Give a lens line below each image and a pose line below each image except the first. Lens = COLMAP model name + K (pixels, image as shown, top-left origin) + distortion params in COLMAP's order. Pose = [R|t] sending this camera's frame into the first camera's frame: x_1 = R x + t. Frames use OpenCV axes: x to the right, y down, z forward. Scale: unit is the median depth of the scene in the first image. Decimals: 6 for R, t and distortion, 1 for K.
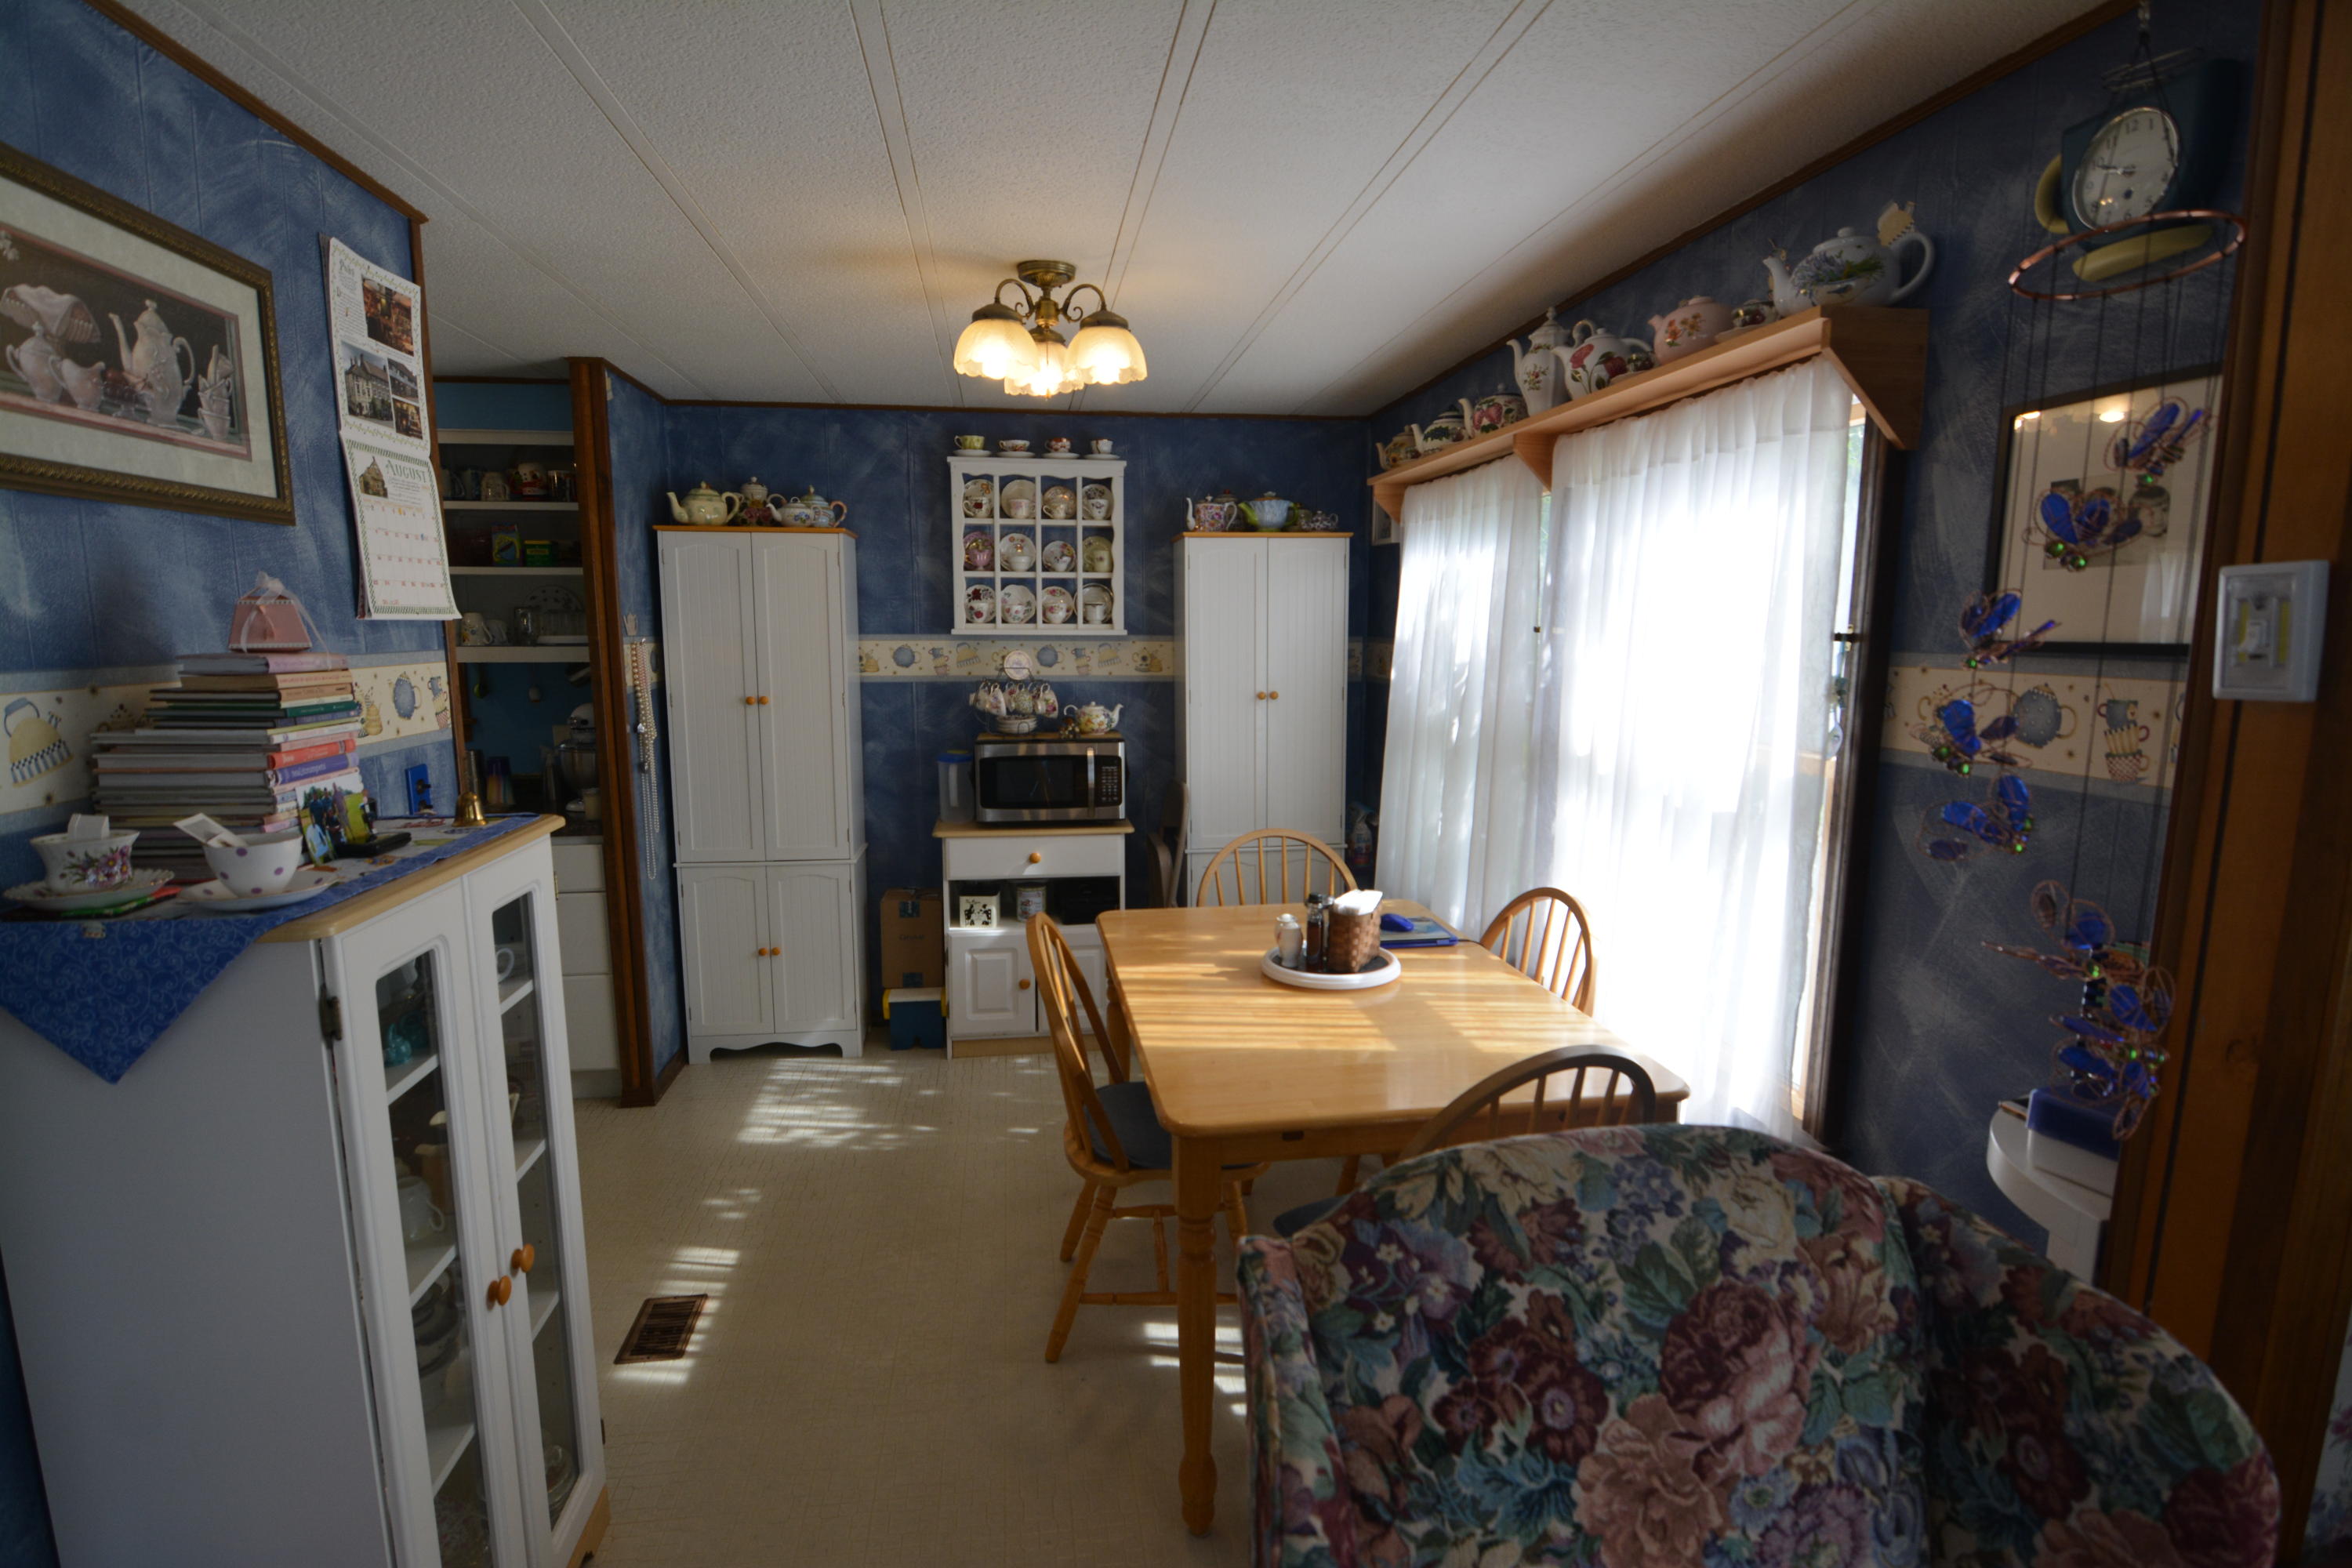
lens RADIAL K [[1137.7, 0, 1170.9], [0, 1137.7, 790.3], [0, 0, 1]] dist [-0.009806, -0.007151]
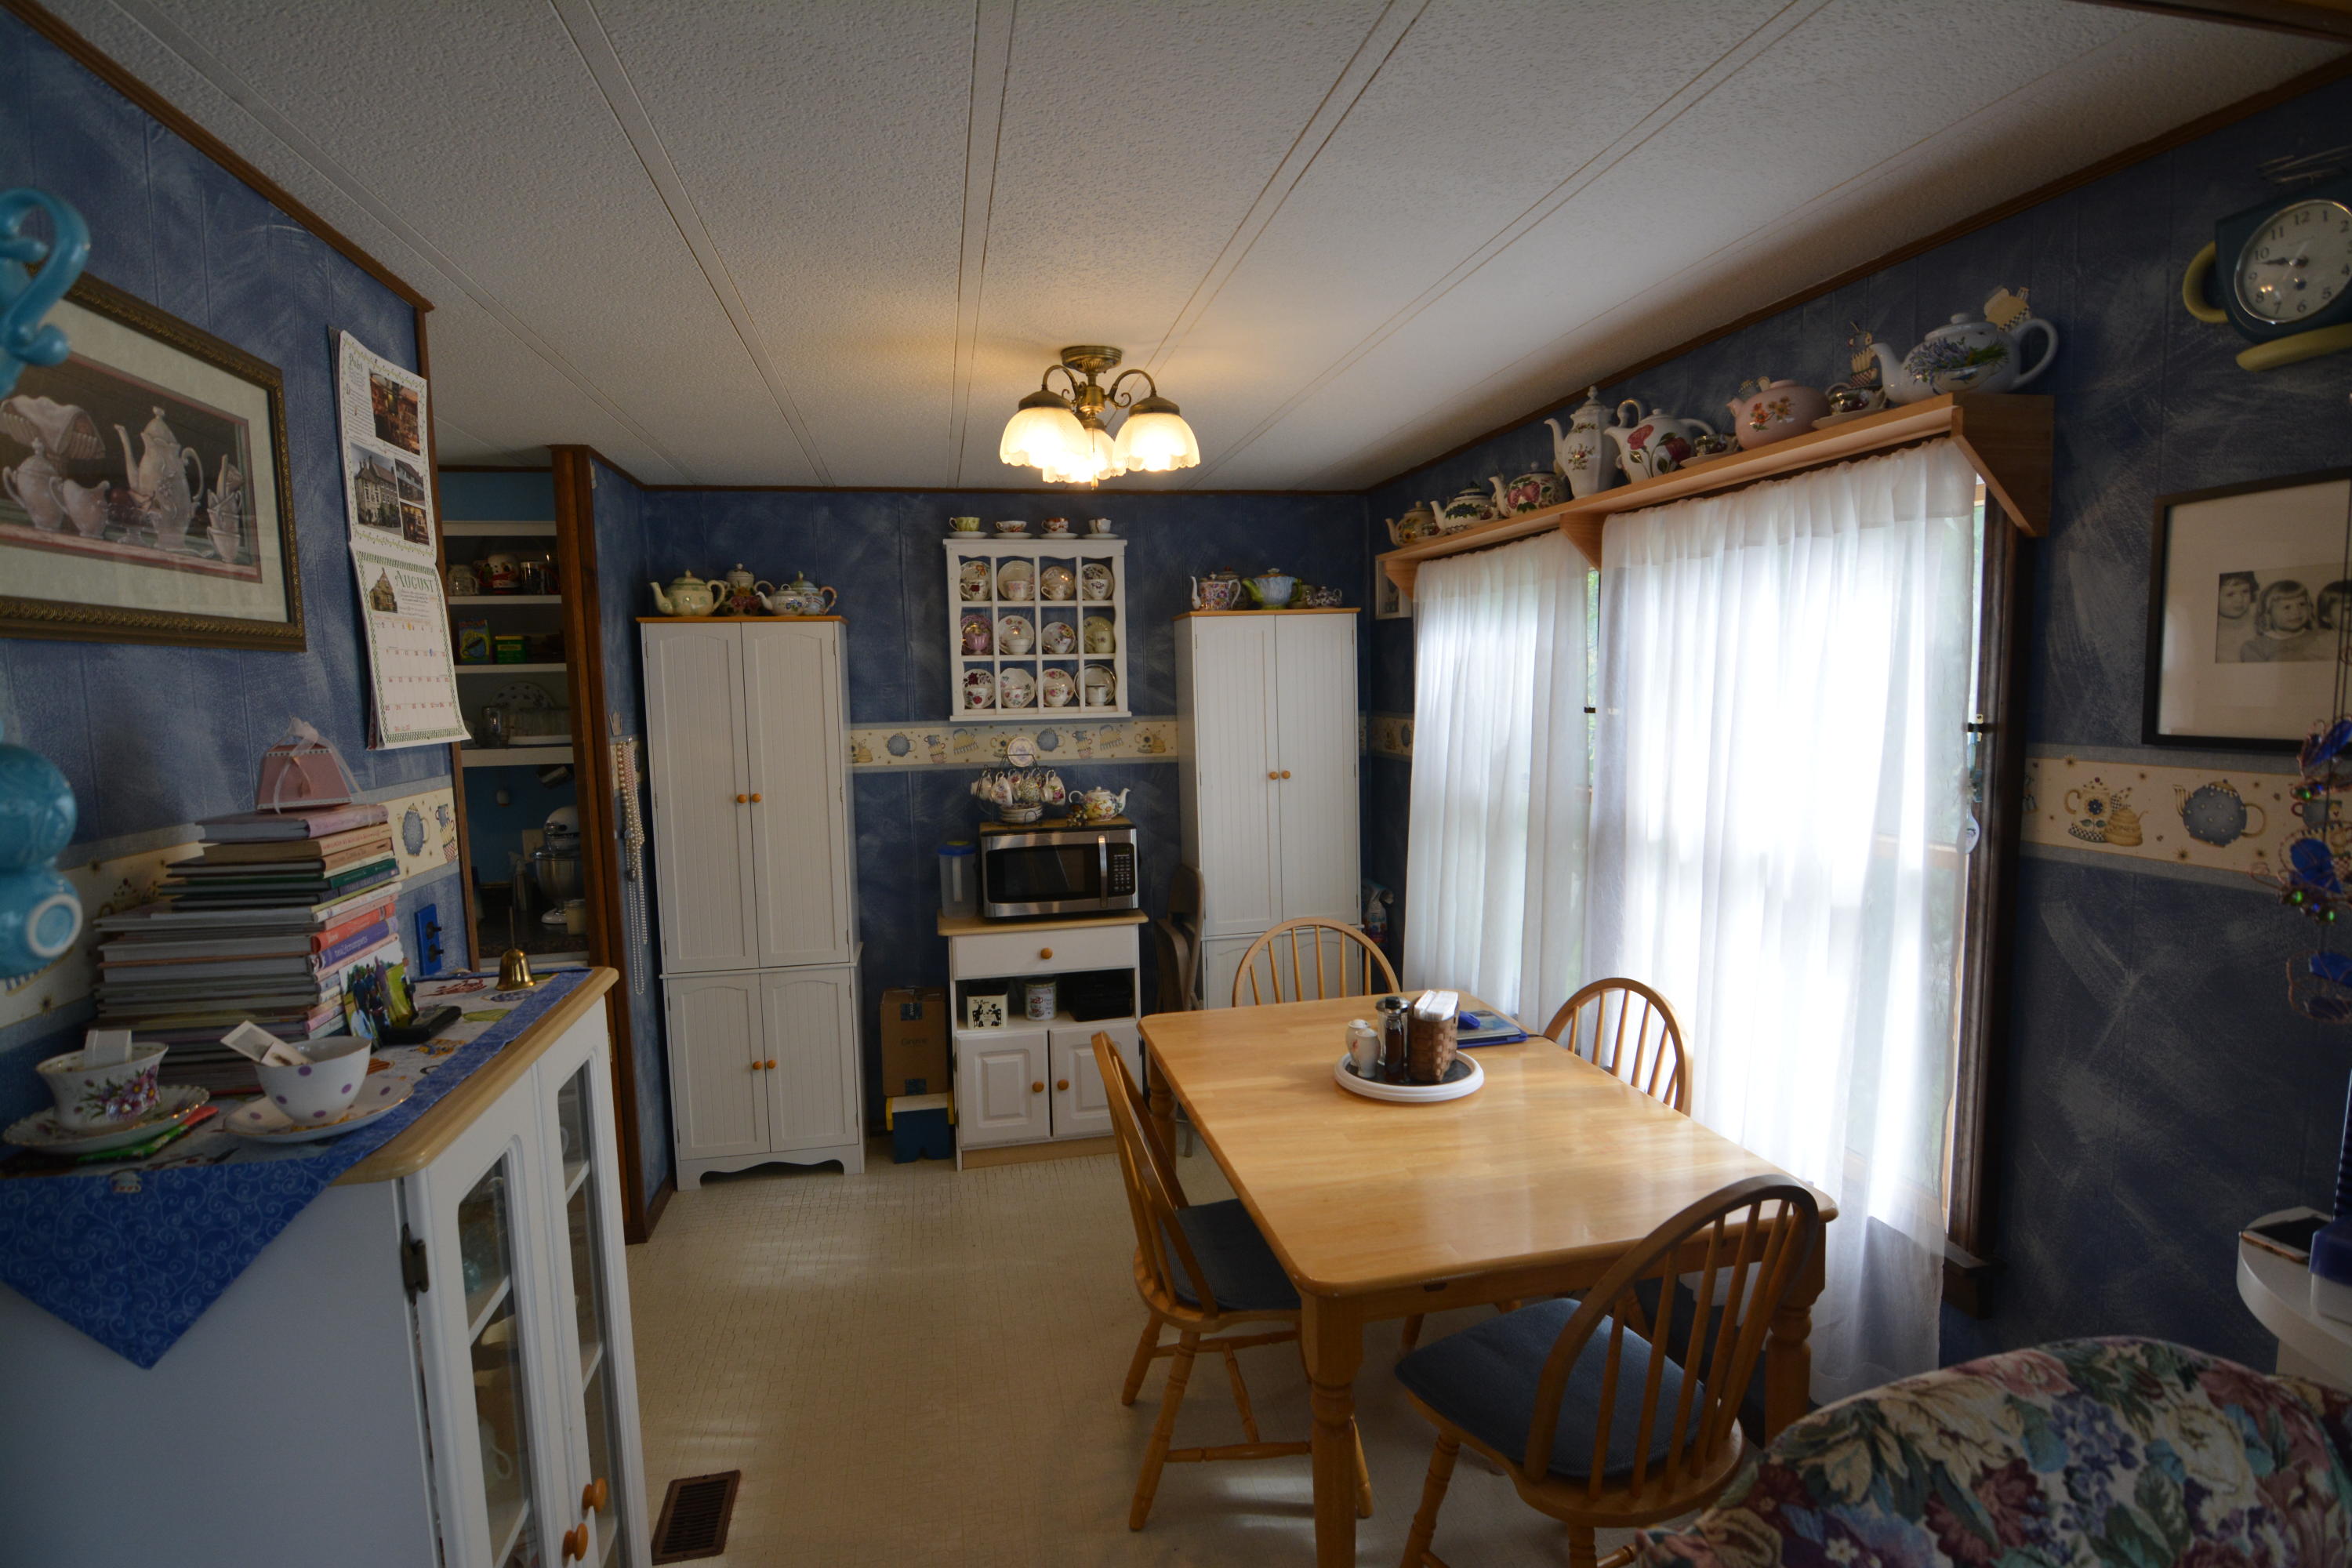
lens RADIAL K [[1137.7, 0, 1173.7], [0, 1137.7, 793.1], [0, 0, 1]] dist [-0.009806, -0.007151]
pose [[0.997695, -0.030994, 0.060368, -0.140646], [0.033920, 0.998268, -0.048063, -0.053168], [-0.058774, 0.050000, 0.997018, 0.076477]]
